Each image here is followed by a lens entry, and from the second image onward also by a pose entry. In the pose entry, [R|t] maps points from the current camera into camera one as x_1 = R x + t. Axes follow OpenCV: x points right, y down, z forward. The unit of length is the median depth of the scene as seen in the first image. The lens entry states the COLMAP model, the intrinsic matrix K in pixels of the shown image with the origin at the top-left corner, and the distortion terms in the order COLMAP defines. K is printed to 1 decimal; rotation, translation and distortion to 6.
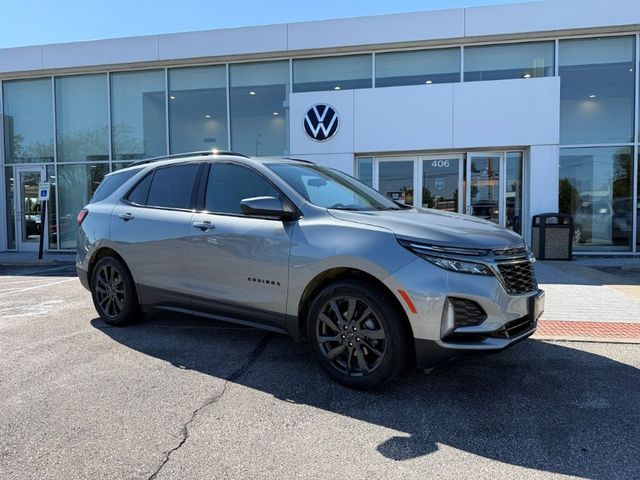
lens RADIAL K [[451.3, 0, 324.7], [0, 451.3, 239.8], [0, 0, 1]] dist [0.046677, -0.055025]
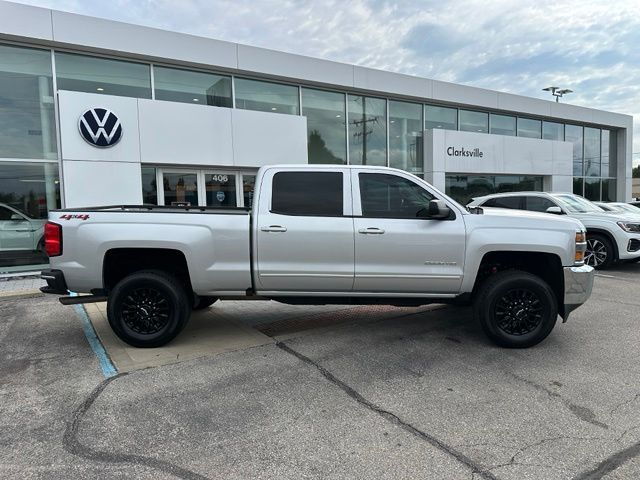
lens RADIAL K [[451.3, 0, 317.5], [0, 451.3, 236.1], [0, 0, 1]] dist [0.046677, -0.055025]
pose [[0.738380, -0.047645, 0.672699, -0.317792], [0.049837, 0.998629, 0.016026, -0.031342], [-0.672540, 0.021692, 0.739742, 0.022357]]
